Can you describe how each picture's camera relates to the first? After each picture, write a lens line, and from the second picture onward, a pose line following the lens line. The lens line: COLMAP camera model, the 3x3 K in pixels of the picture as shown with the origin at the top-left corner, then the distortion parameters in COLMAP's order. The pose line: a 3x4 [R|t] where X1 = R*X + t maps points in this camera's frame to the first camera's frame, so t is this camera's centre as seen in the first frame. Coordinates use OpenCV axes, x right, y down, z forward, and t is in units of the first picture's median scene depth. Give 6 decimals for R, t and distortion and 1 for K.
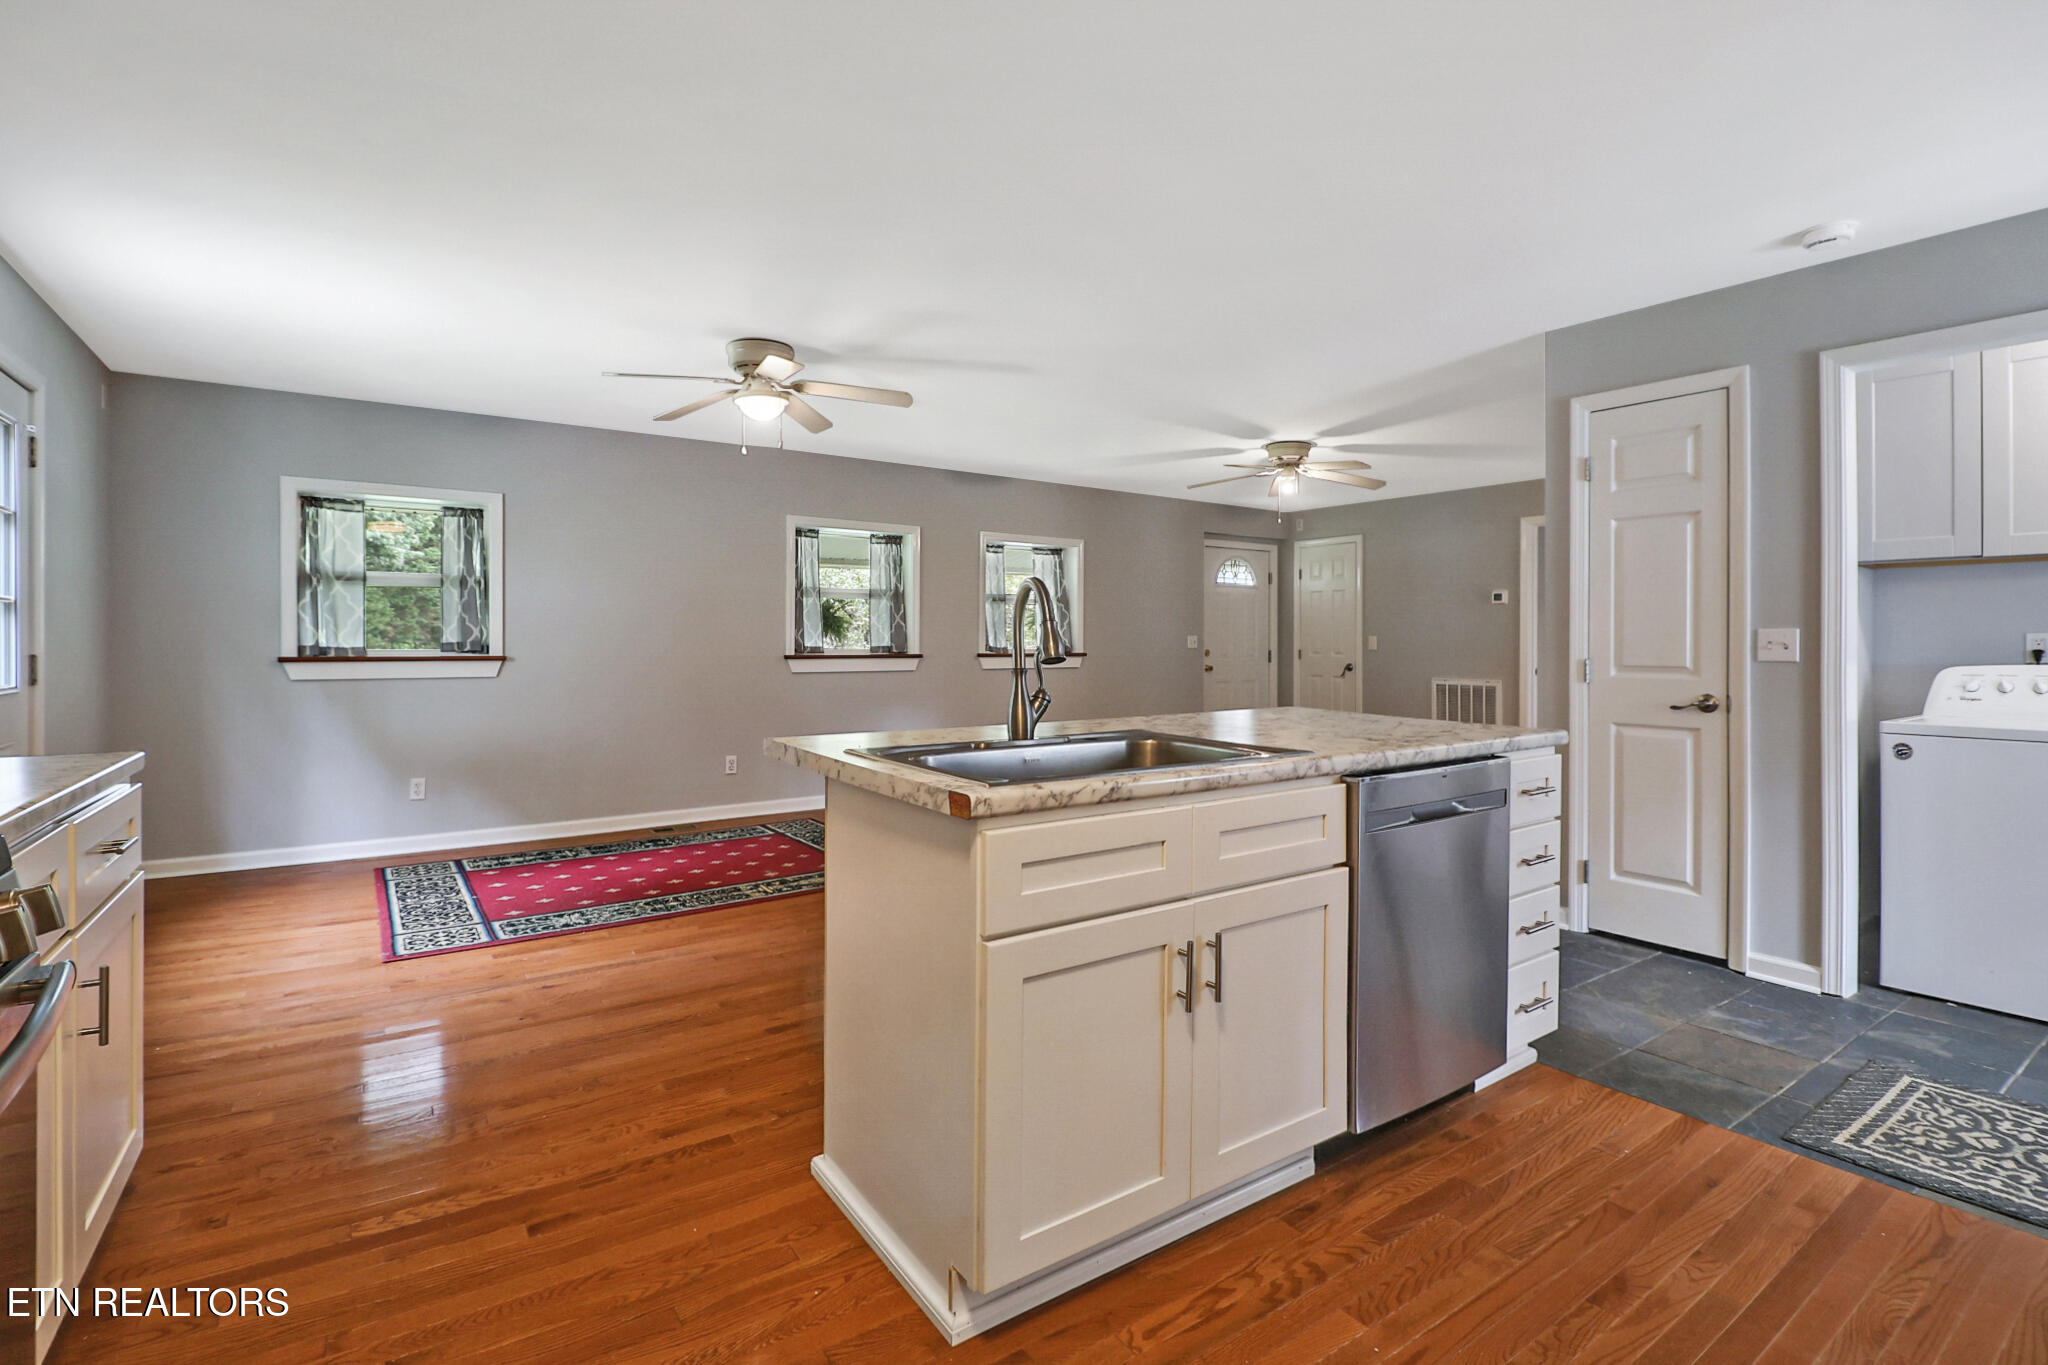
lens RADIAL K [[936.7, 0, 989.1], [0, 936.7, 645.4], [0, 0, 1]] dist [-0.004404, -0.010351]
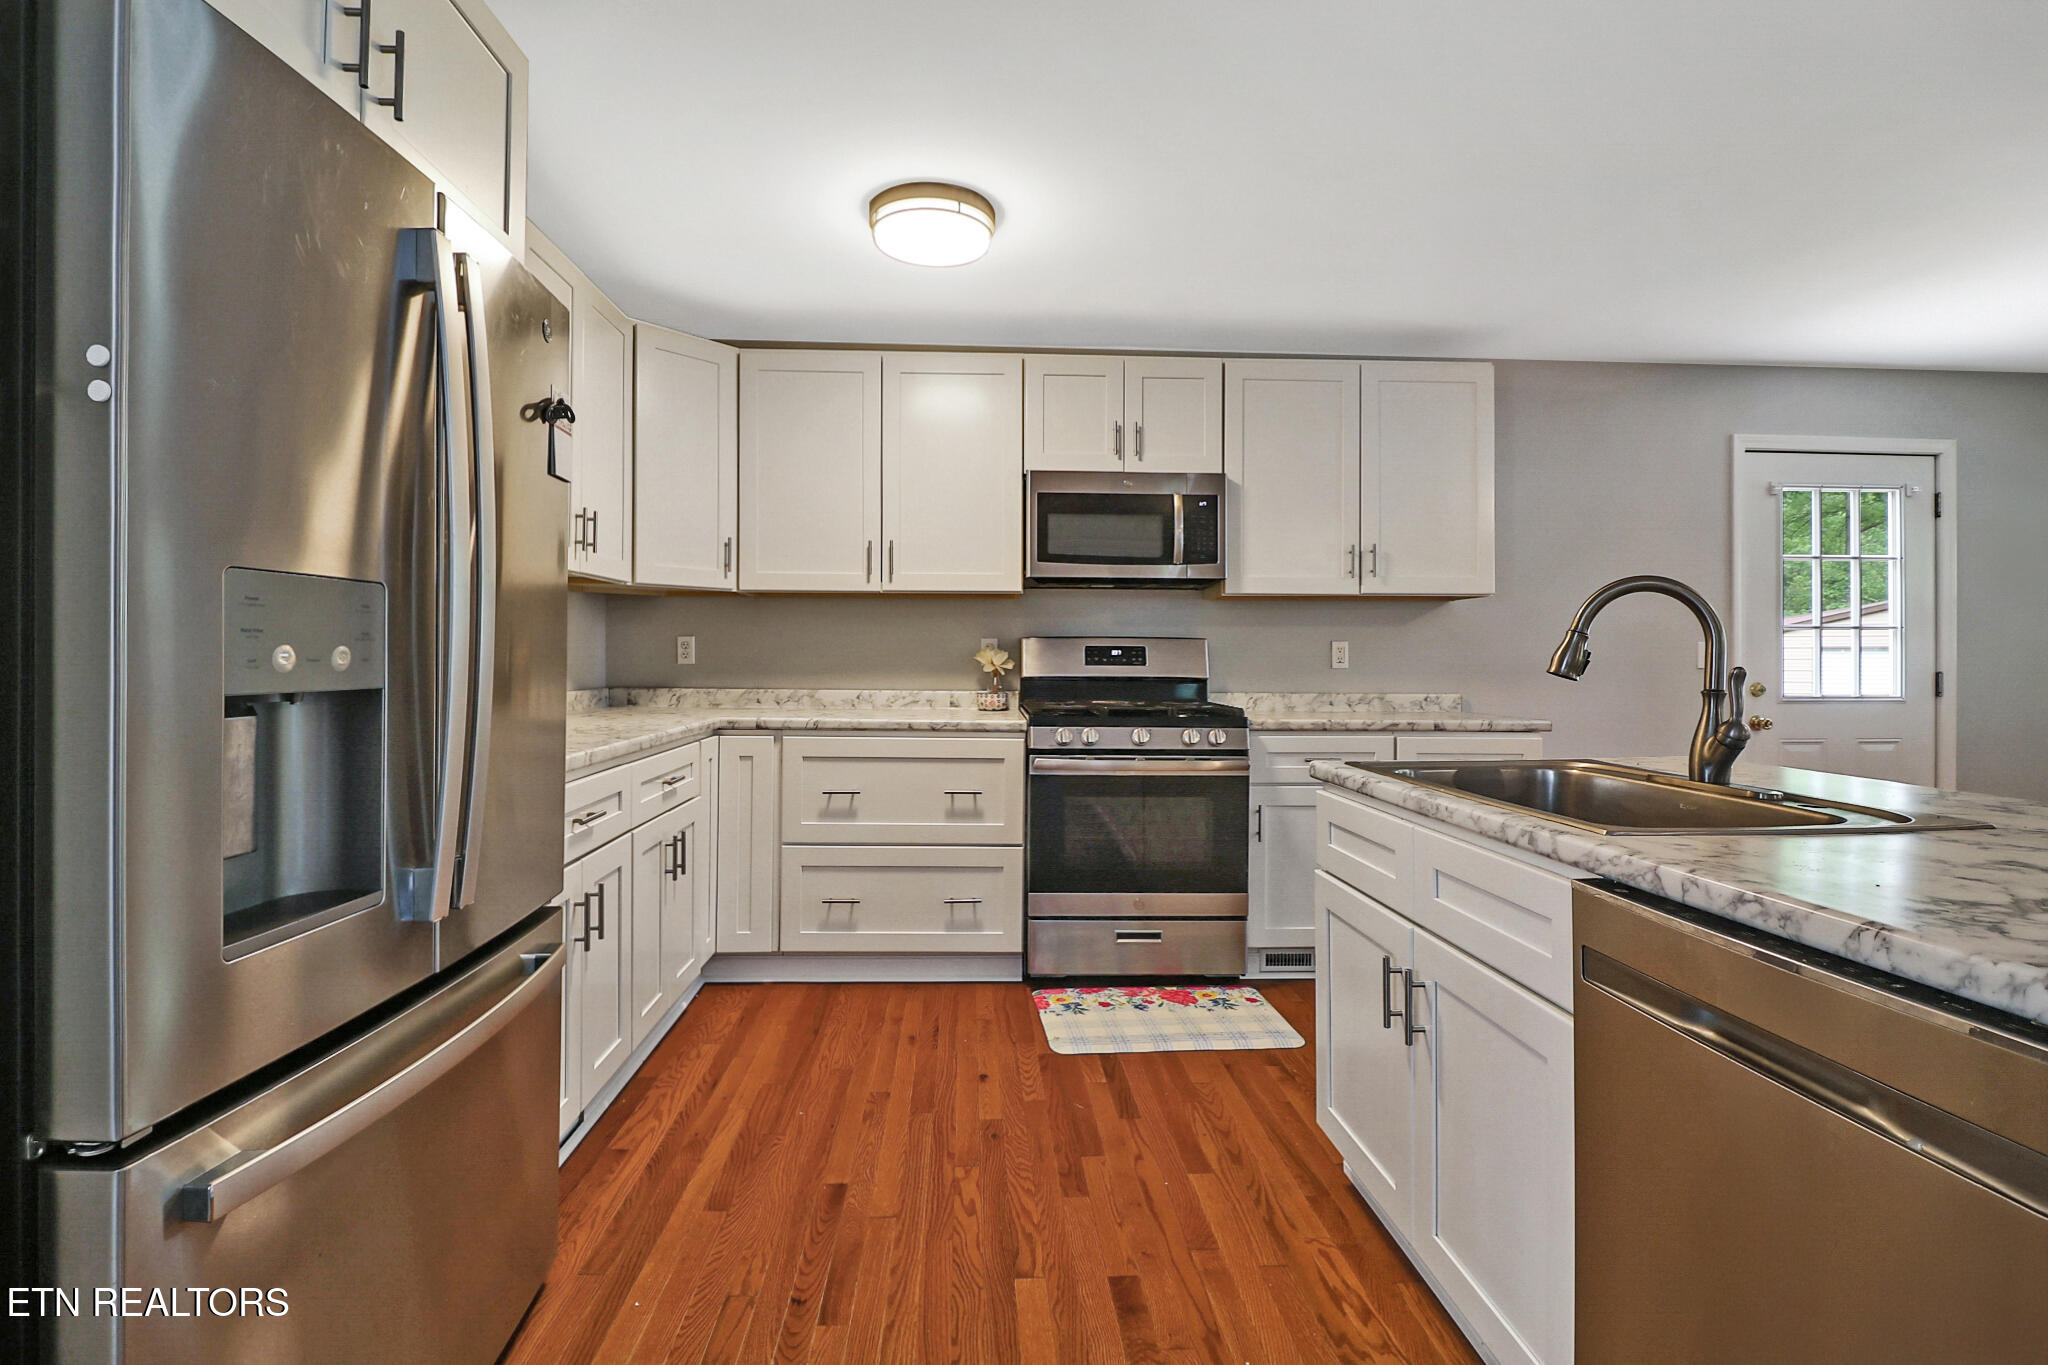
lens RADIAL K [[936.7, 0, 1005.4], [0, 936.7, 658.0], [0, 0, 1]] dist [-0.004404, -0.010351]
pose [[-0.515974, -0.005630, -0.856586, 0.373234], [-0.007787, 0.999968, -0.001881, 0.002048], [0.856569, 0.005700, -0.516002, 0.341701]]
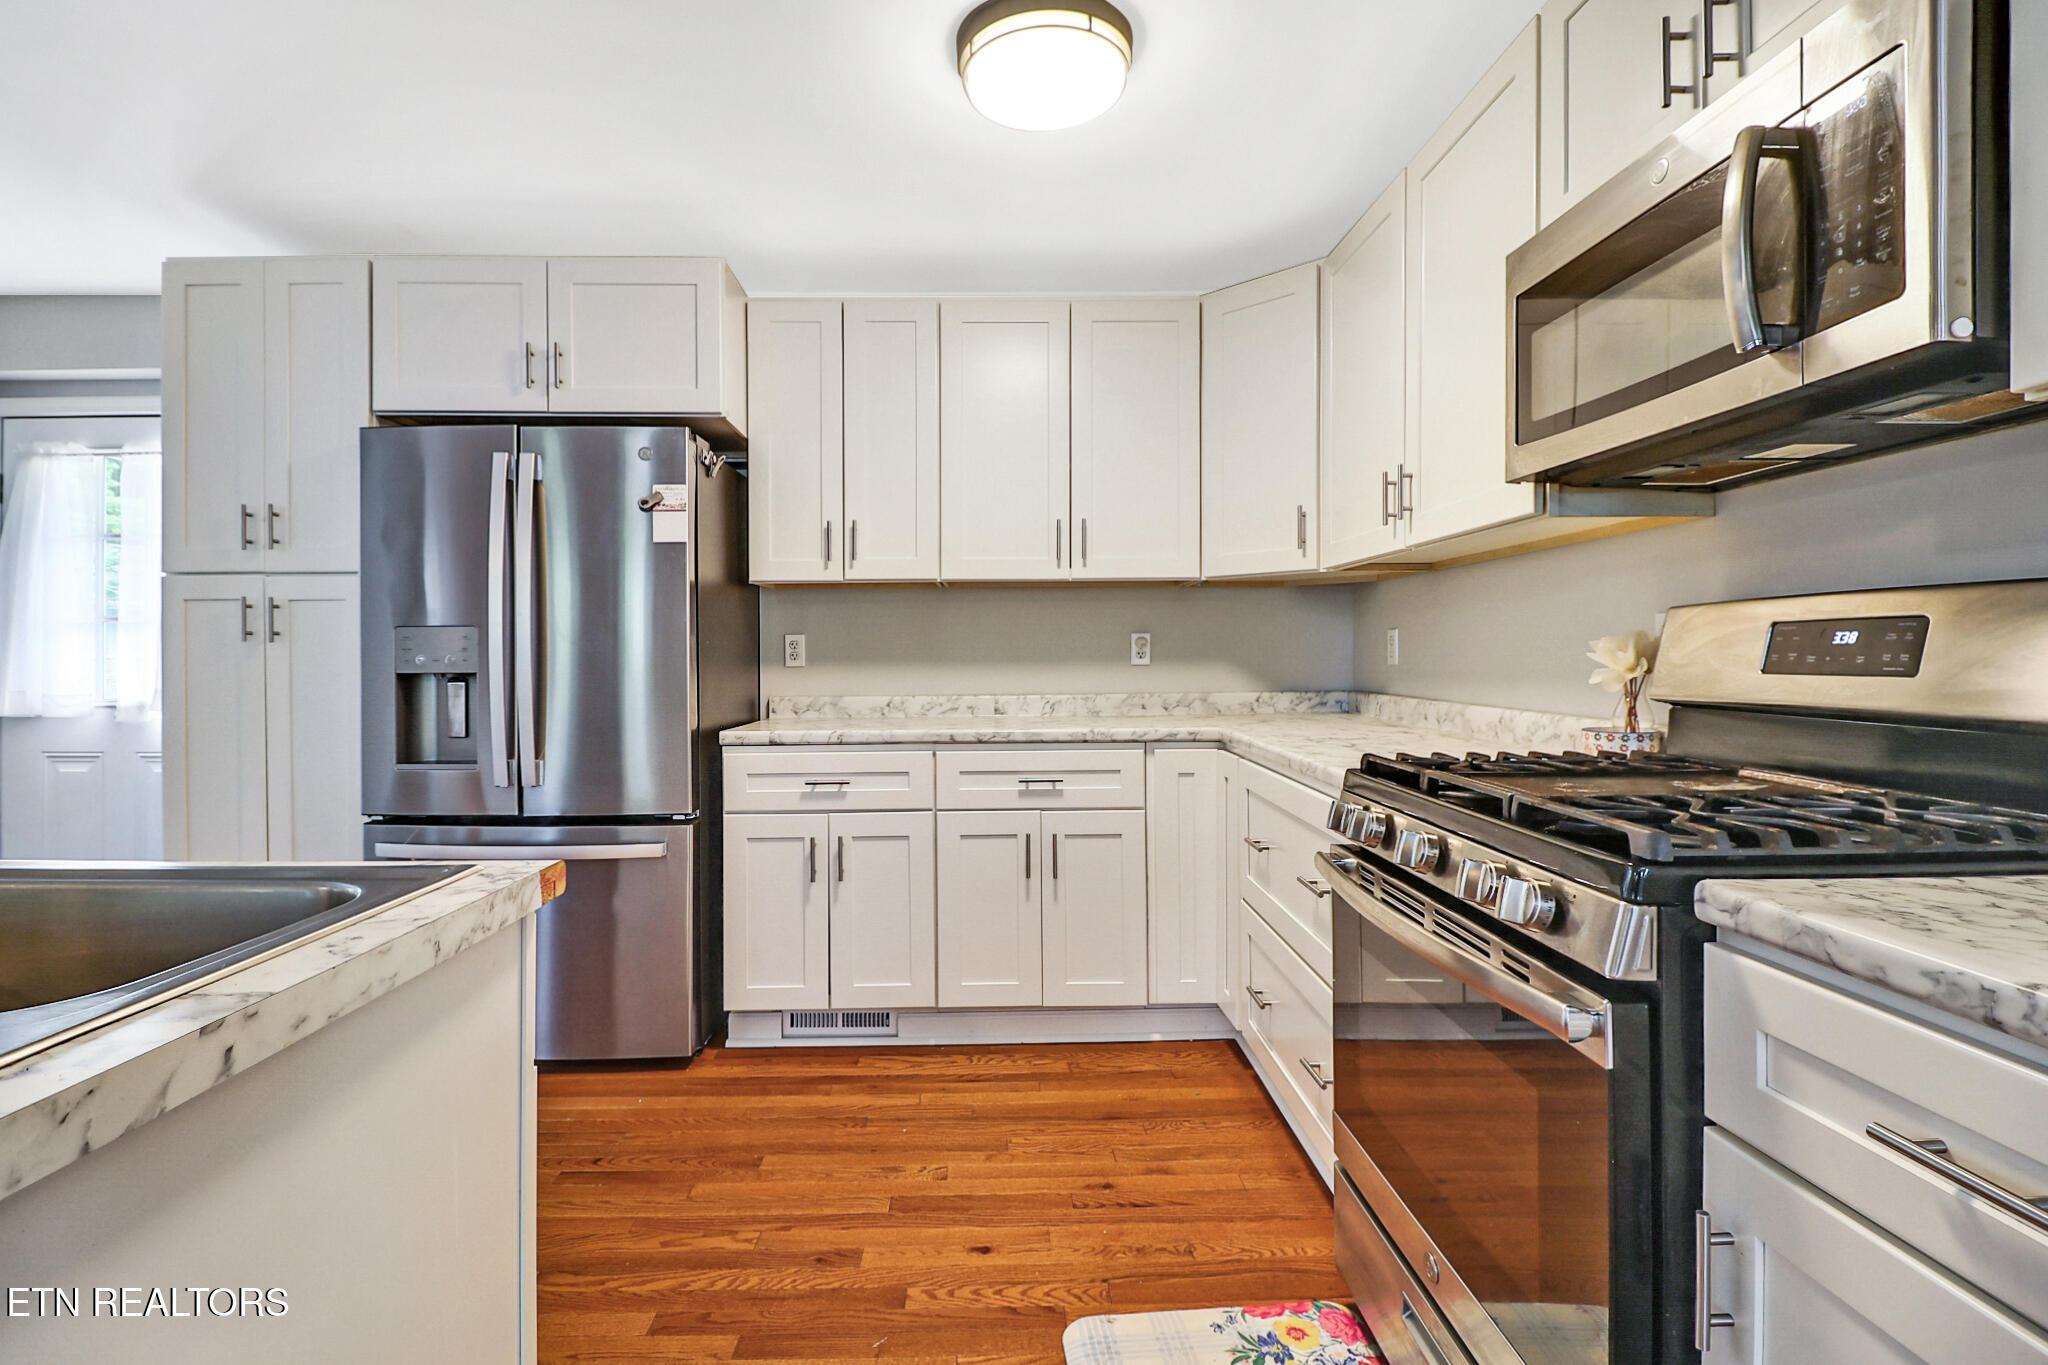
lens RADIAL K [[936.7, 0, 1009.9], [0, 936.7, 663.0], [0, 0, 1]] dist [-0.004404, -0.010351]
pose [[-0.846351, -0.004571, 0.532606, -0.182756], [0.001579, 0.999937, 0.011091, -0.000258], [-0.532623, 0.010228, -0.846291, 0.363195]]
